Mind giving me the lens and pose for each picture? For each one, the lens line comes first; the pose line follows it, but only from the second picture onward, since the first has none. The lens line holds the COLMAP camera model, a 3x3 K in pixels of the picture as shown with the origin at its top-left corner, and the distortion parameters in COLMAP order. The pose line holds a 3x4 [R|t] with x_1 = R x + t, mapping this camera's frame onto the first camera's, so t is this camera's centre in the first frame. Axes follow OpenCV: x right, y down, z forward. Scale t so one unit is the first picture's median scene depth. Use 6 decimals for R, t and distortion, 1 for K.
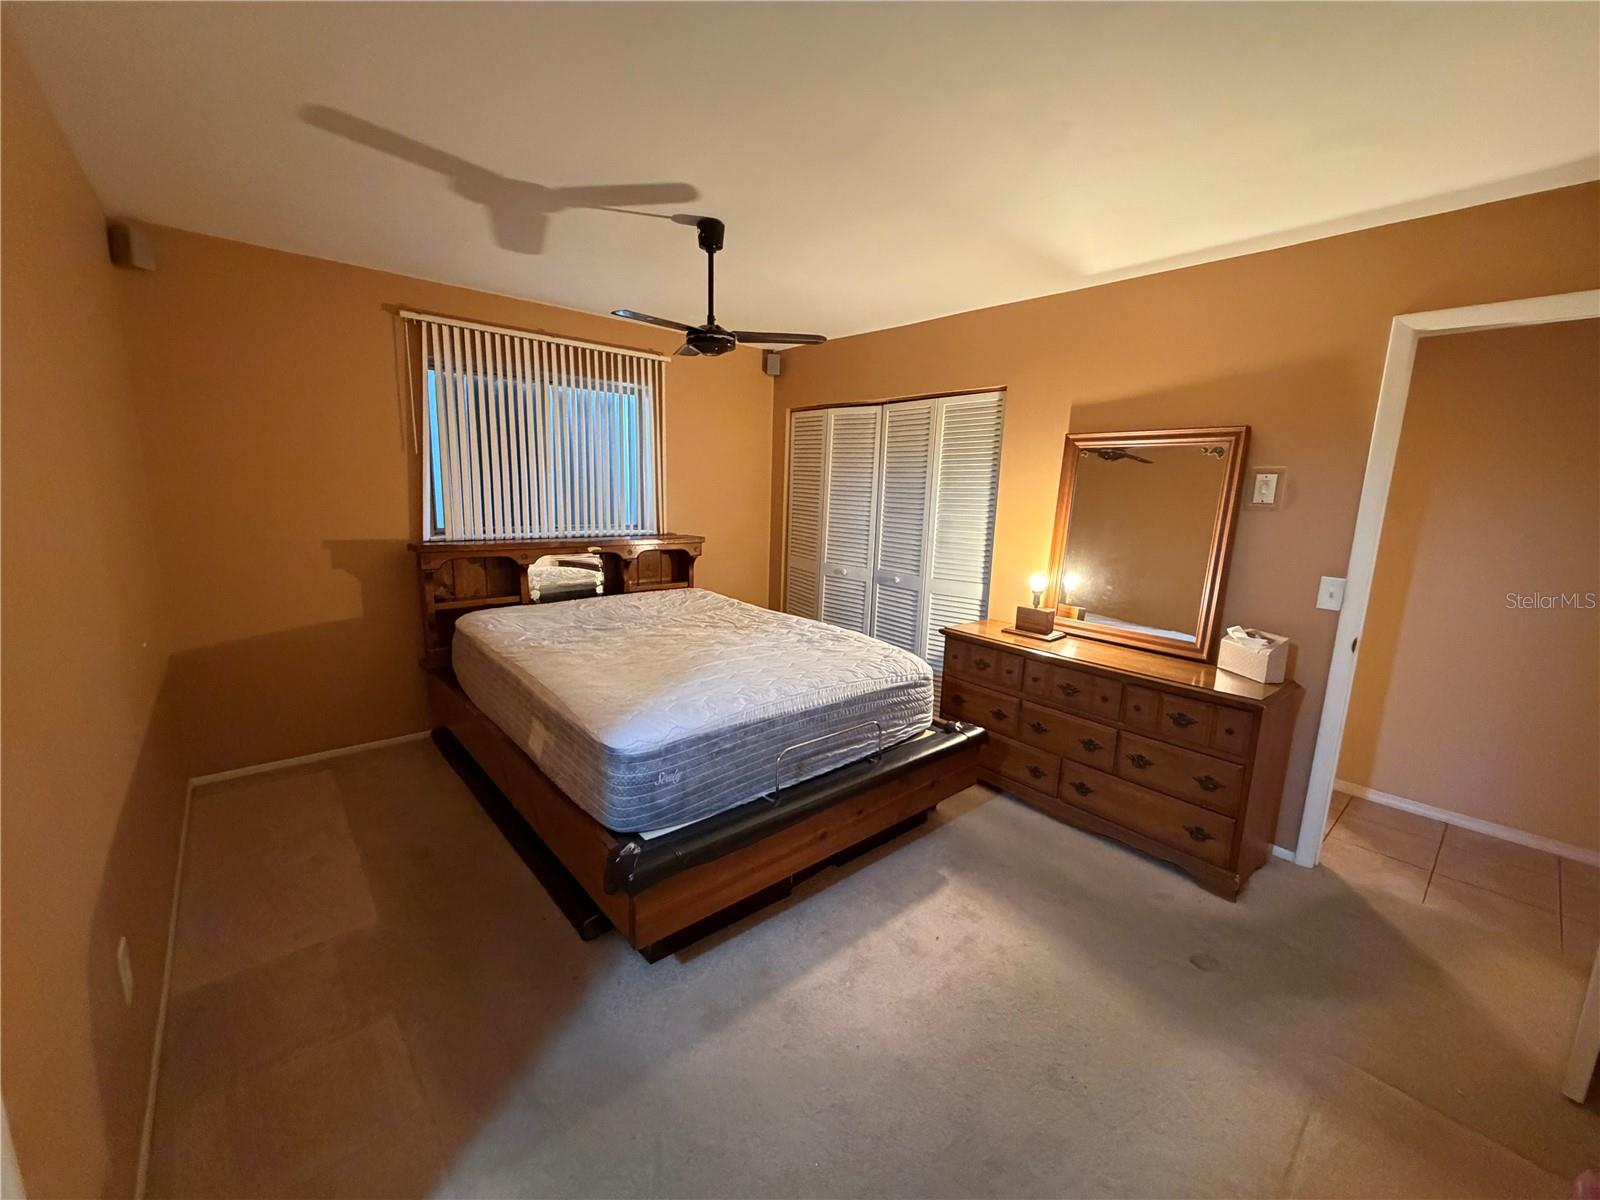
lens RADIAL K [[636.1, 0, 798.5], [0, 636.1, 599.1], [0, 0, 1]] dist [-0.000926, -0.000349]
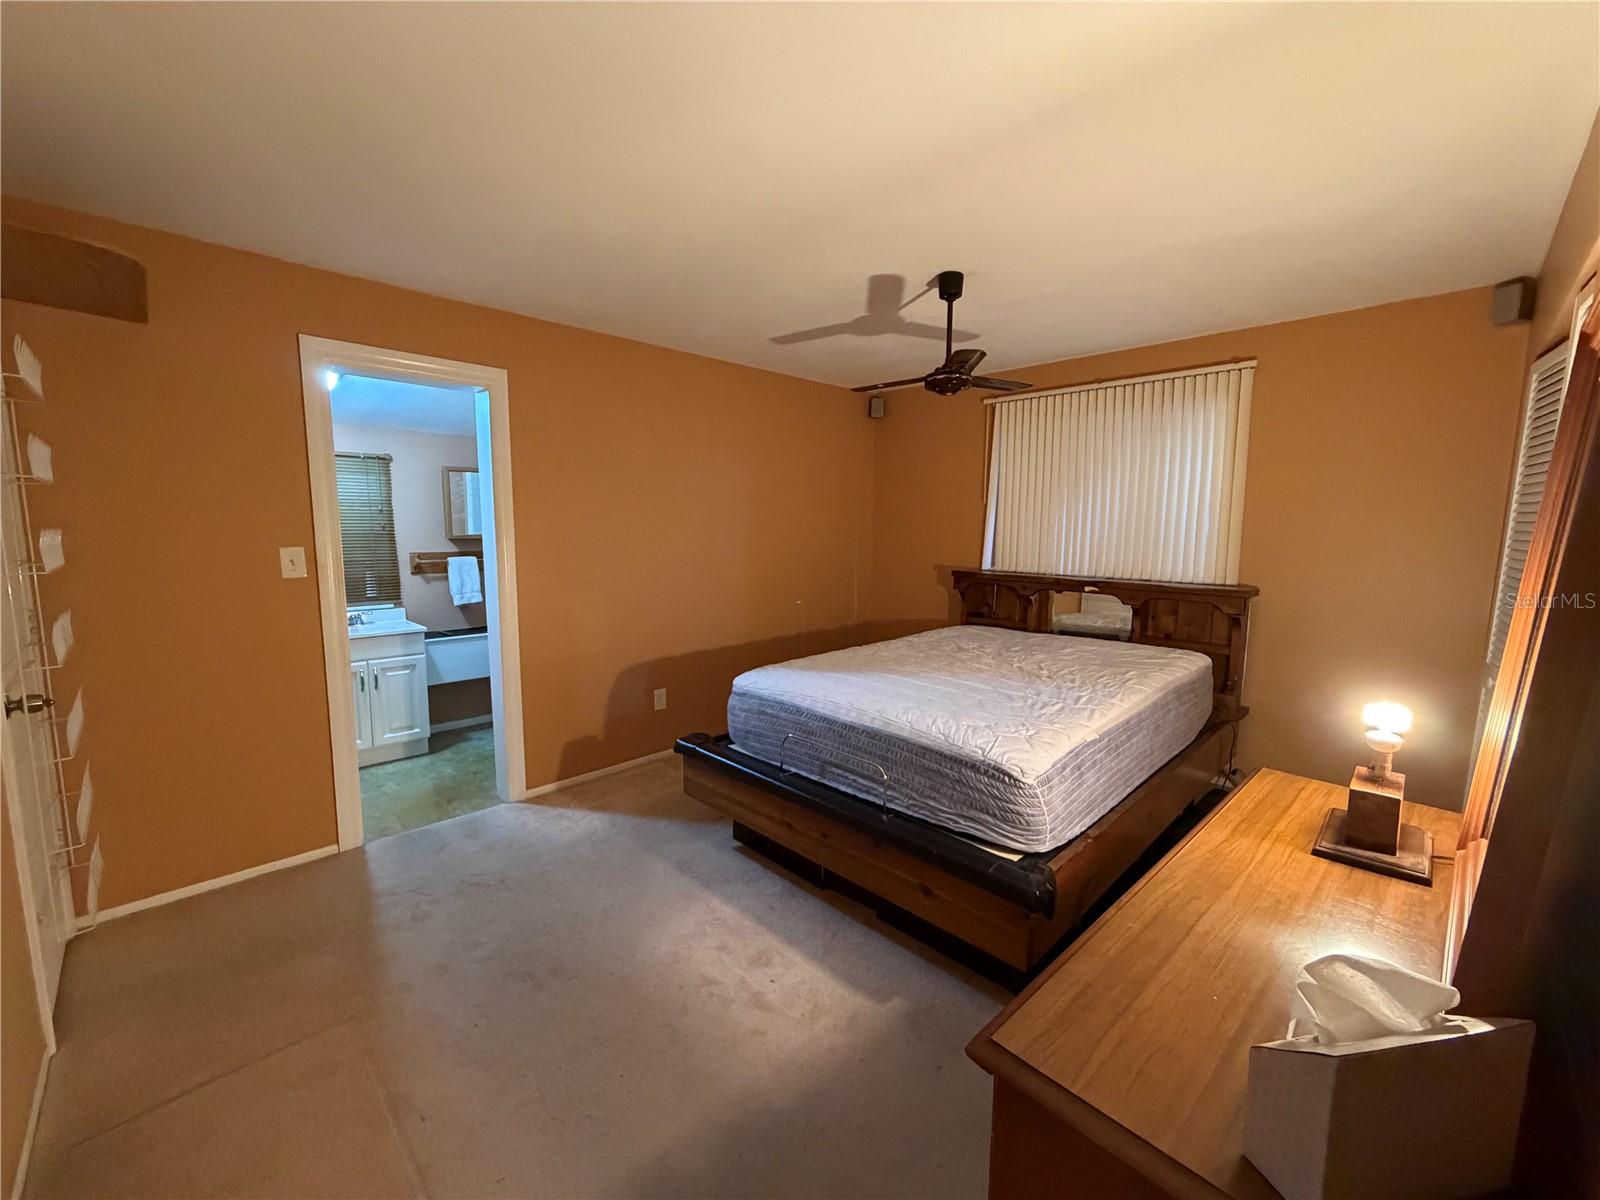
lens RADIAL K [[636.1, 0, 798.5], [0, 636.1, 599.1], [0, 0, 1]] dist [-0.000926, -0.000349]
pose [[0.071262, 0.086261, -0.993721, 1.017344], [-0.181927, 0.980666, 0.072082, -0.086623], [0.980726, 0.175648, 0.085577, 0.789782]]
